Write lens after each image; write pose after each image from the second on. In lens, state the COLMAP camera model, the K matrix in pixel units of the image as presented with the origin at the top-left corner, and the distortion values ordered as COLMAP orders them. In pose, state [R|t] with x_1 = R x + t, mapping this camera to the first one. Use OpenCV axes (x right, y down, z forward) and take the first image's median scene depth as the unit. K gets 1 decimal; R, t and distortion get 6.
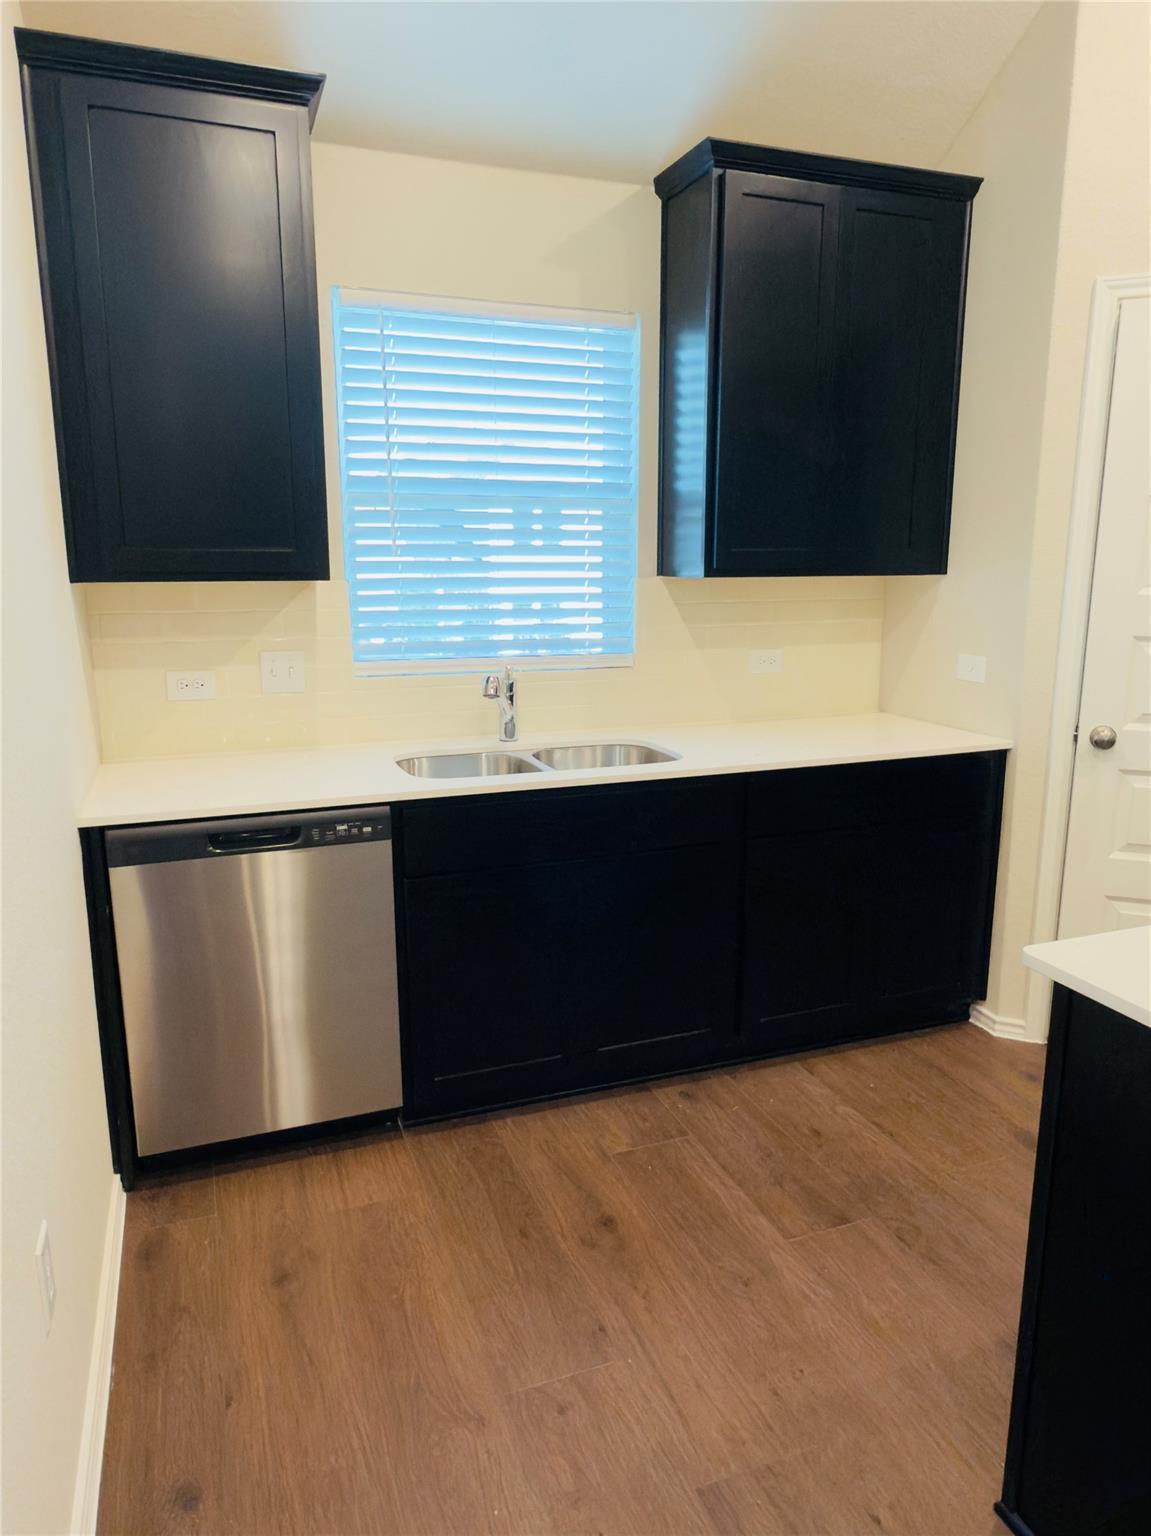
lens RADIAL K [[1014.7, 0, 572.5], [0, 1014.7, 769.3], [0, 0, 1]] dist [-0.002619, -0.006302]
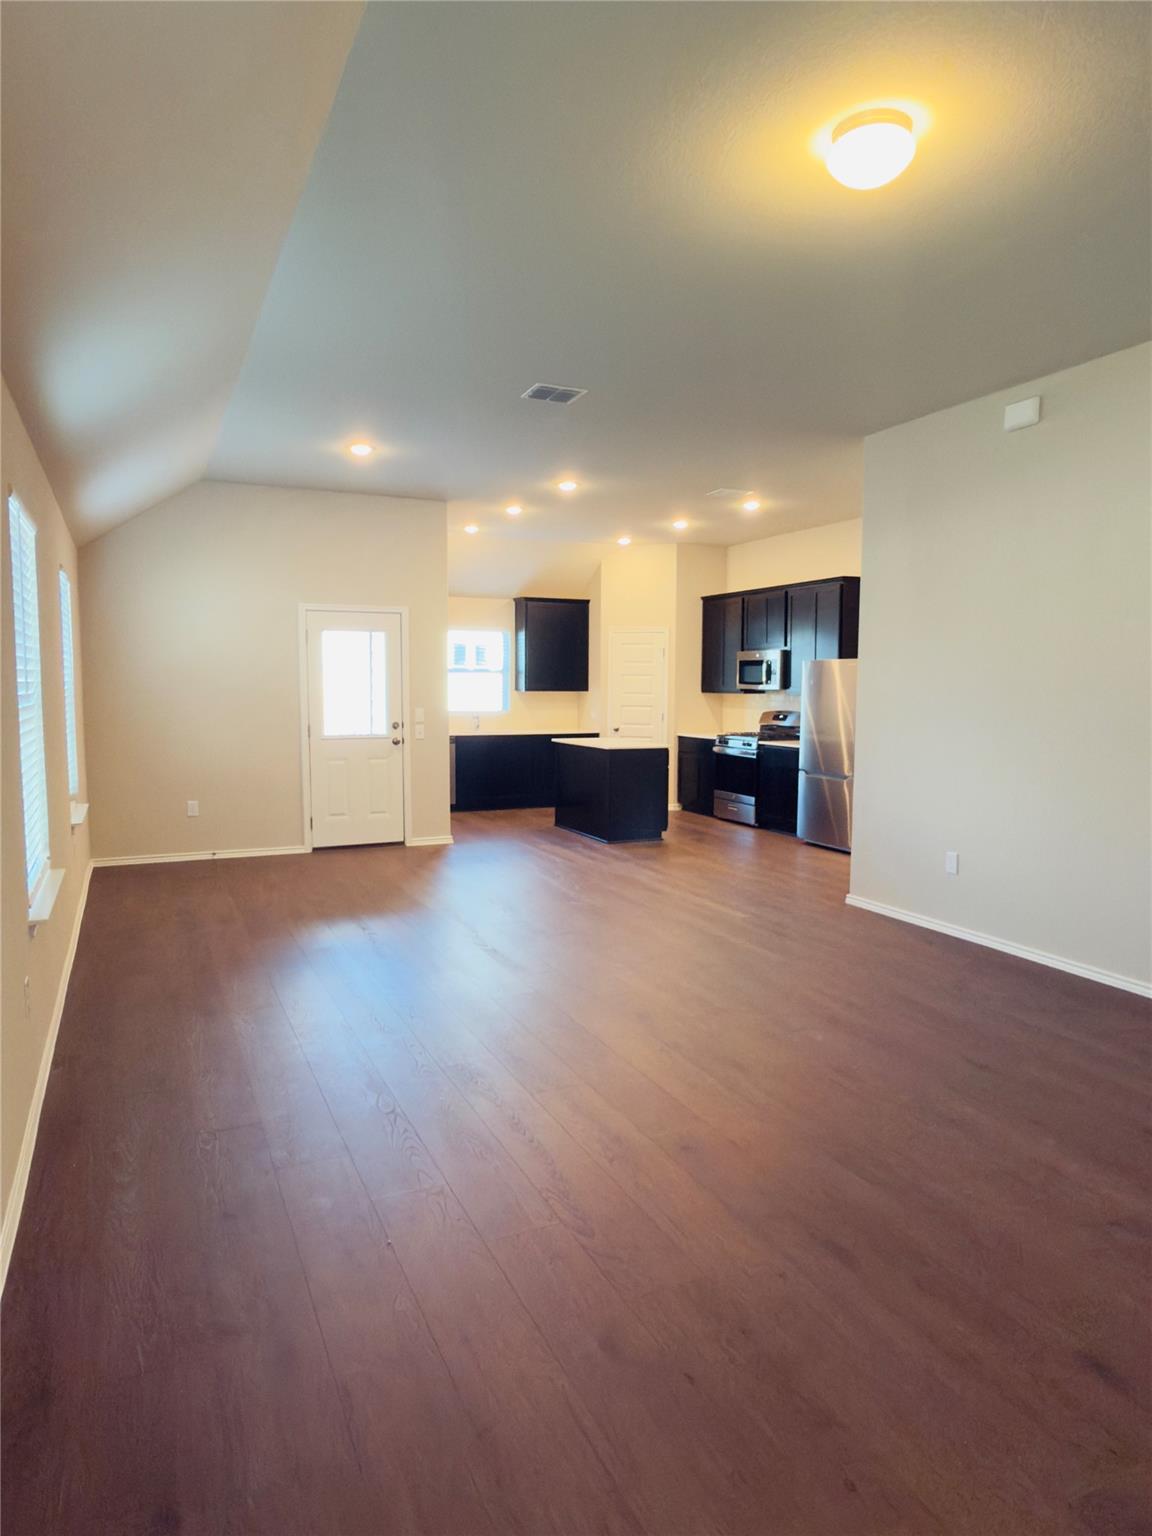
lens RADIAL K [[932.7, 0, 580.1], [0, 932.7, 757.7], [0, 0, 1]] dist [-0.003942, -0.000071]
pose [[0.996564, 0.005634, 0.082637, 0.043955], [0.004800, 0.992080, -0.125517, 0.598734], [-0.082690, 0.125482, 0.988644, -2.938965]]
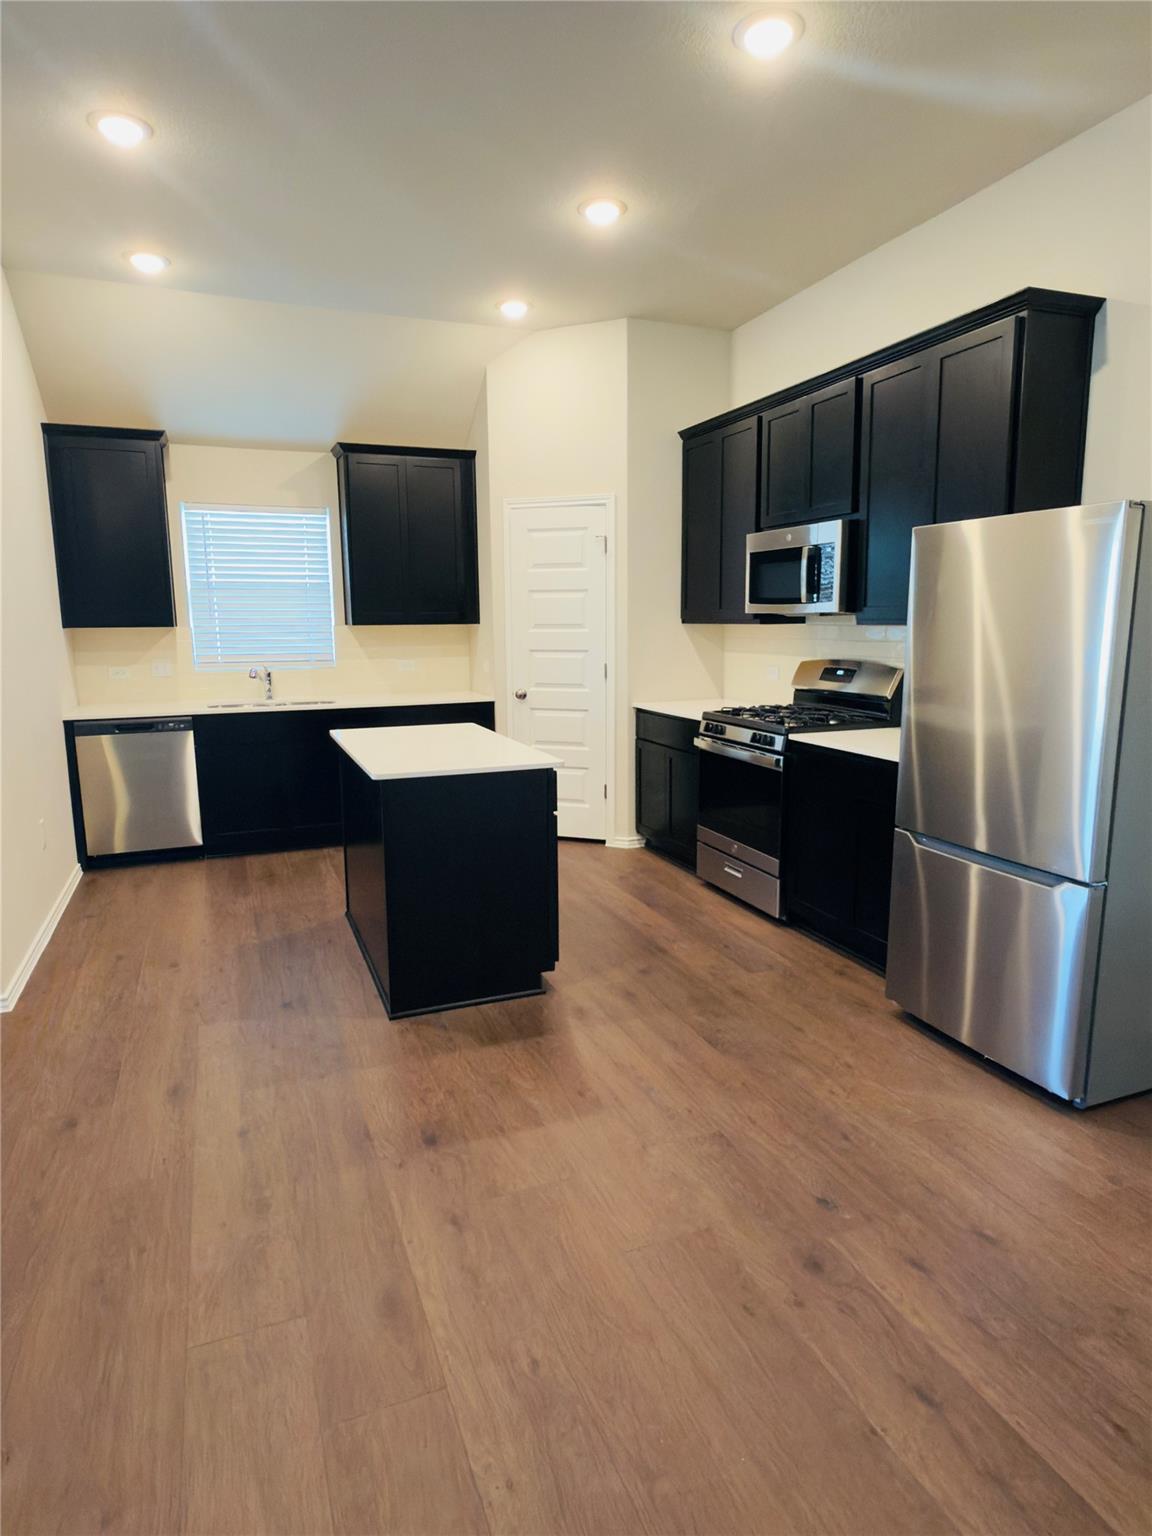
lens RADIAL K [[891.1, 0, 573.8], [0, 891.1, 768.3], [0, 0, 1]] dist [-0.003376, 0.001100]
pose [[0.999683, -0.008859, 0.023584, 0.602162], [0.009691, 0.999326, -0.035399, 0.213101], [-0.023255, 0.035616, 0.999095, -1.026528]]
